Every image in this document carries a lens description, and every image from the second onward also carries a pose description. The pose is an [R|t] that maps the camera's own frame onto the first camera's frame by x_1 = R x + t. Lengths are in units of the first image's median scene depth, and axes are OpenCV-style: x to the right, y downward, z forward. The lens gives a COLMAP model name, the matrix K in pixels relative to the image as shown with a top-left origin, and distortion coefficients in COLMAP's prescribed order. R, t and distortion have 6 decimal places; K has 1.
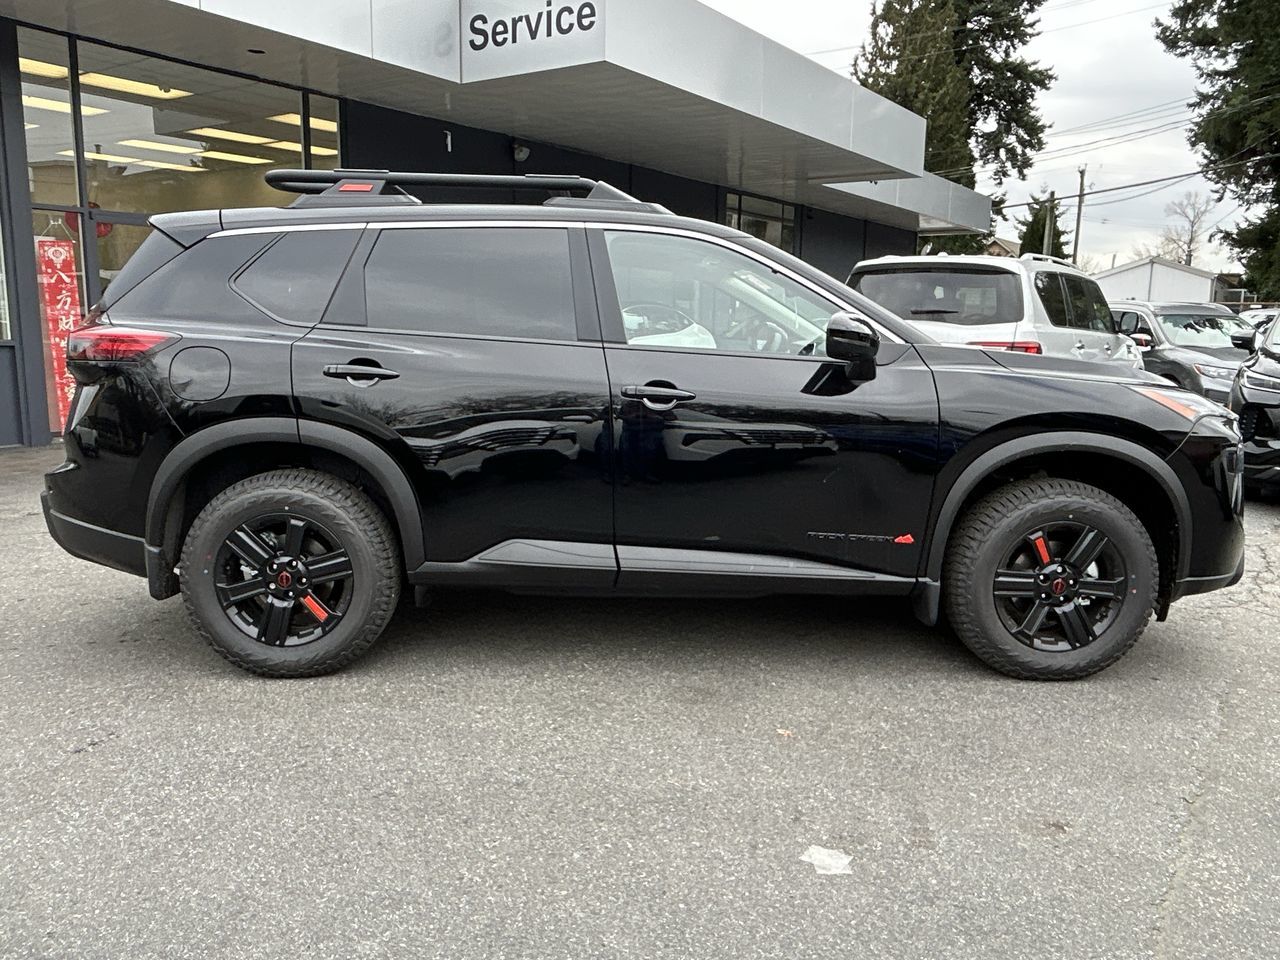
lens RADIAL K [[987.4, 0, 641.7], [0, 987.4, 482.5], [0, 0, 1]] dist [0.006432, -0.007252]
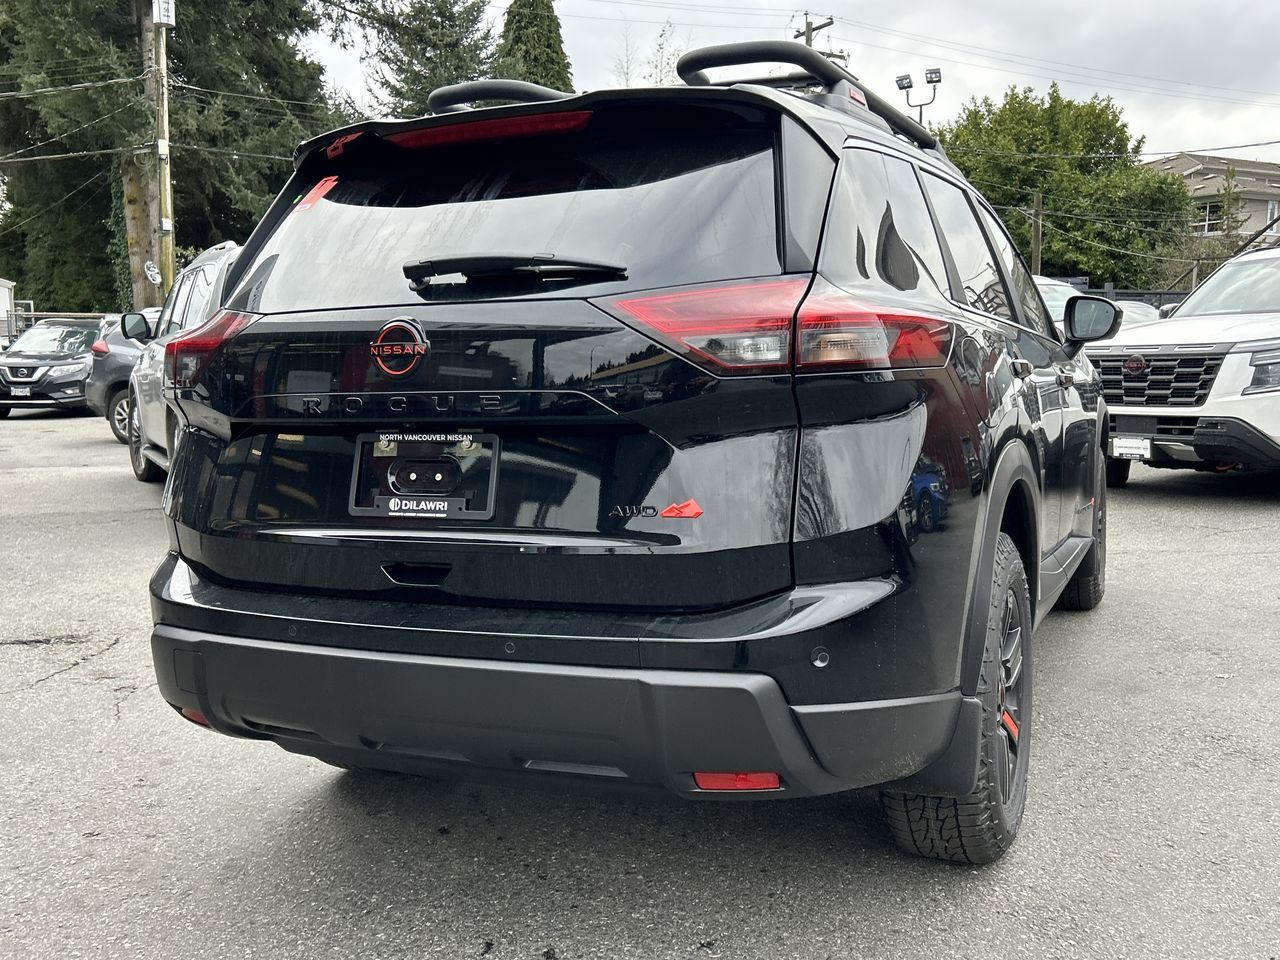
lens RADIAL K [[1203.6, 0, 642.4], [0, 1203.6, 479.4], [0, 0, 1]] dist [0.043740, -0.024855]
pose [[0.437444, -0.118168, 0.891448, -1.116742], [0.162982, 0.985329, 0.050635, -0.114400], [-0.884353, 0.123140, 0.450286, 0.810142]]
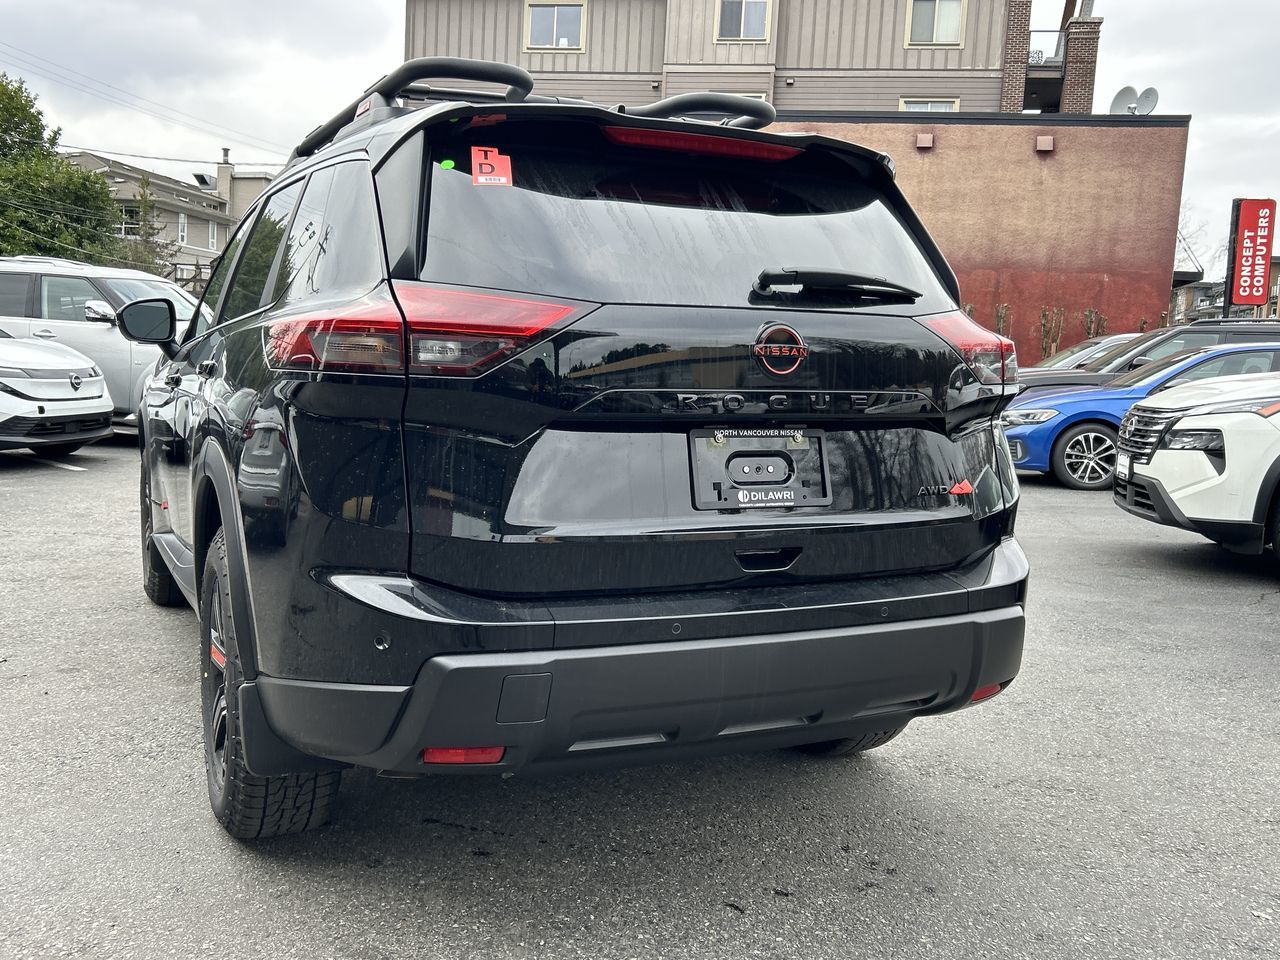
lens RADIAL K [[1203.6, 0, 642.4], [0, 1203.6, 479.4], [0, 0, 1]] dist [0.043740, -0.024855]
pose [[-0.413734, -0.119298, 0.902547, -1.184742], [0.097257, 0.979912, 0.174108, -0.219147], [-0.905188, 0.159814, -0.393820, 1.511168]]
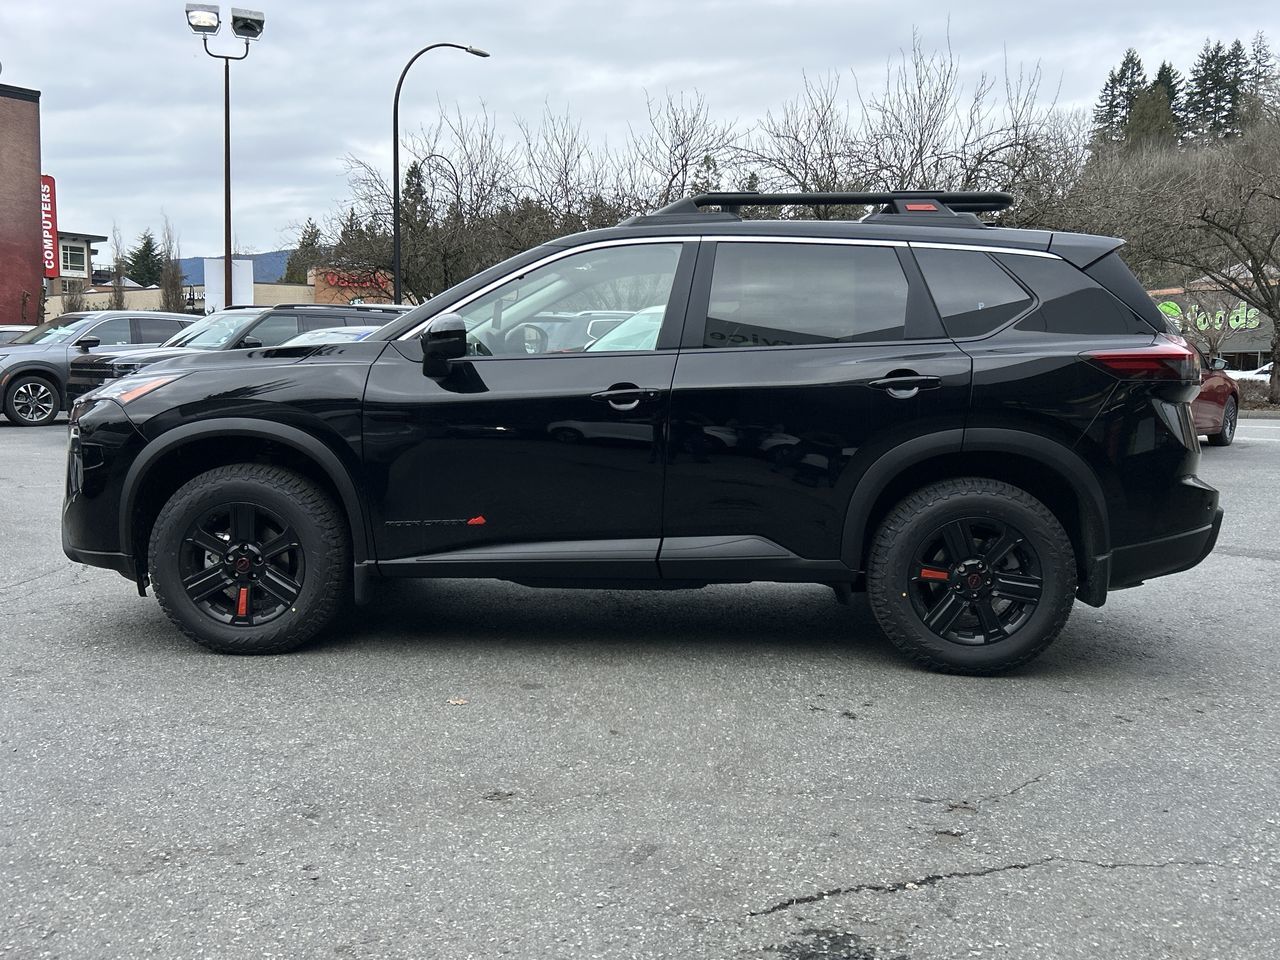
lens RADIAL K [[1203.6, 0, 642.4], [0, 1203.6, 479.4], [0, 0, 1]] dist [0.043740, -0.024855]
pose [[-0.997243, -0.035866, 0.064966, -0.094676], [-0.018538, 0.968096, 0.249895, -0.382093], [-0.071856, 0.248001, -0.966091, 2.667192]]
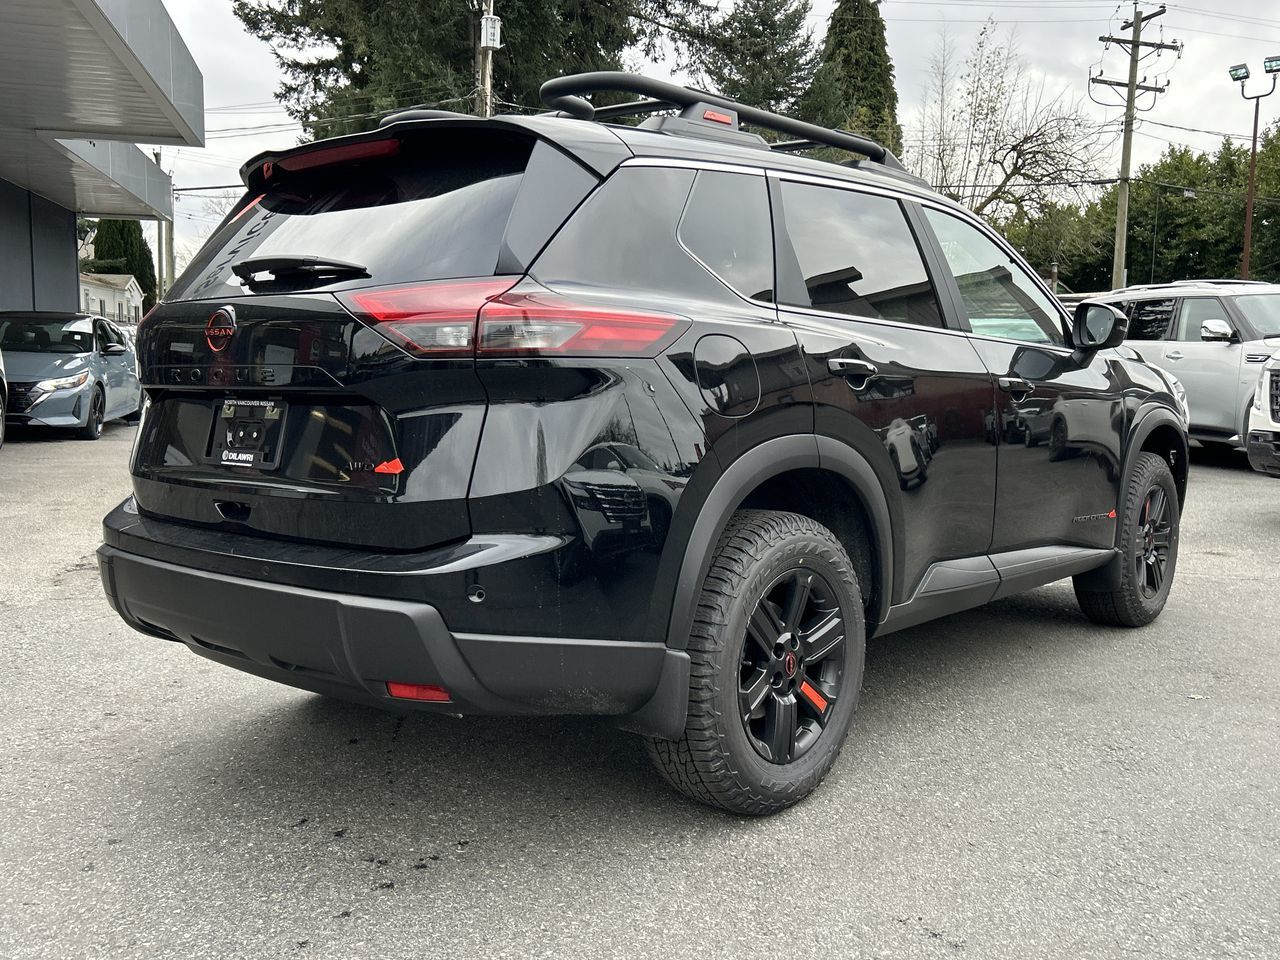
lens RADIAL K [[1203.6, 0, 642.4], [0, 1203.6, 479.4], [0, 0, 1]] dist [0.043740, -0.024855]
pose [[0.661794, -0.085195, 0.744830, -1.026240], [0.116745, 0.993113, 0.009865, -0.051390], [-0.740540, 0.080427, 0.667182, 0.481288]]
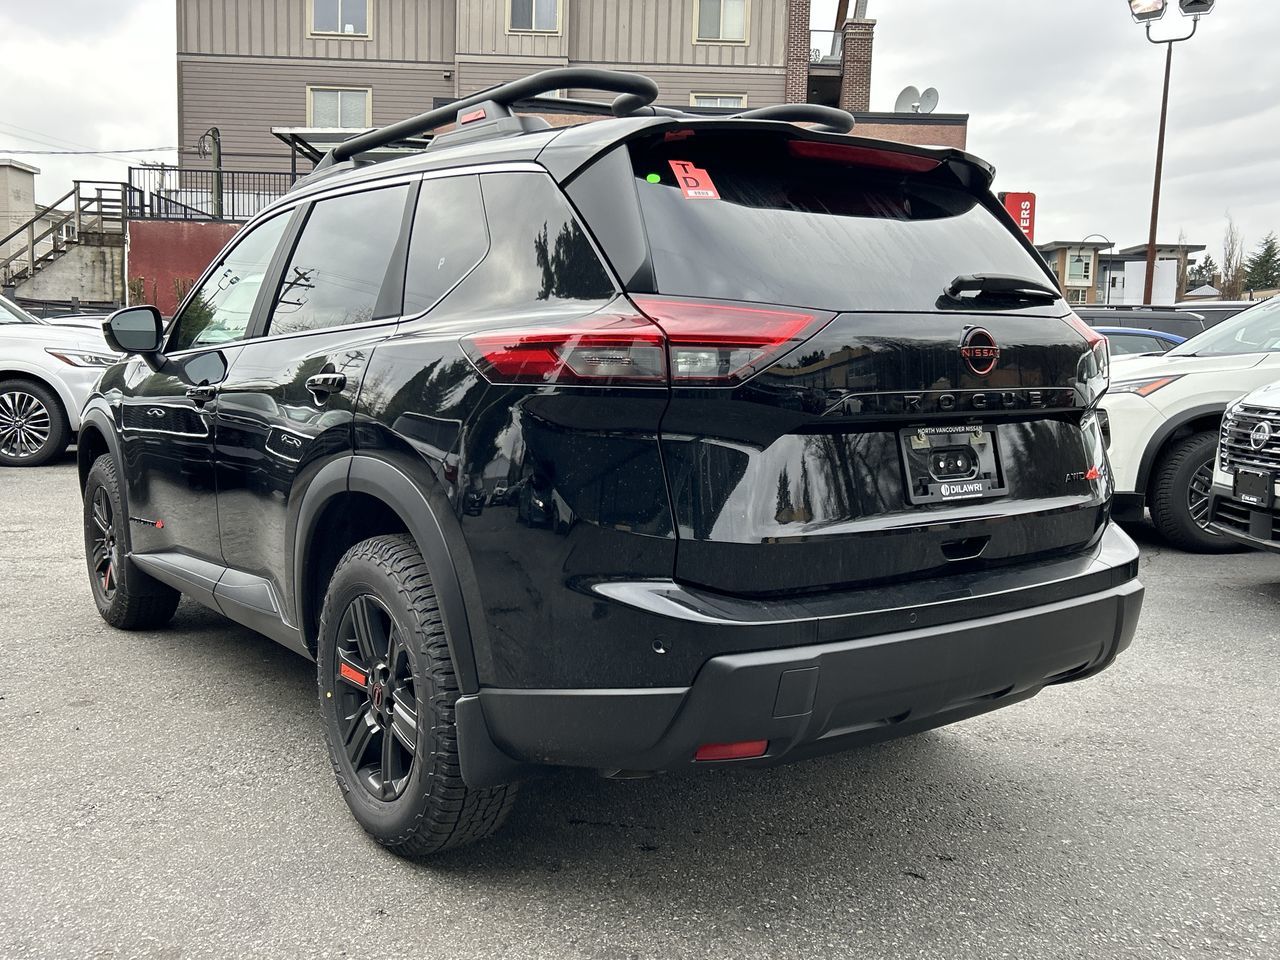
lens RADIAL K [[1203.8, 0, 633.6], [0, 1203.8, 481.4], [0, 0, 1]] dist [0.043369, -0.036127]
pose [[-0.569311, -0.106896, 0.815143, -1.085327], [0.104588, 0.974037, 0.200779, -0.255024], [-0.815442, 0.199560, -0.543350, 1.731852]]
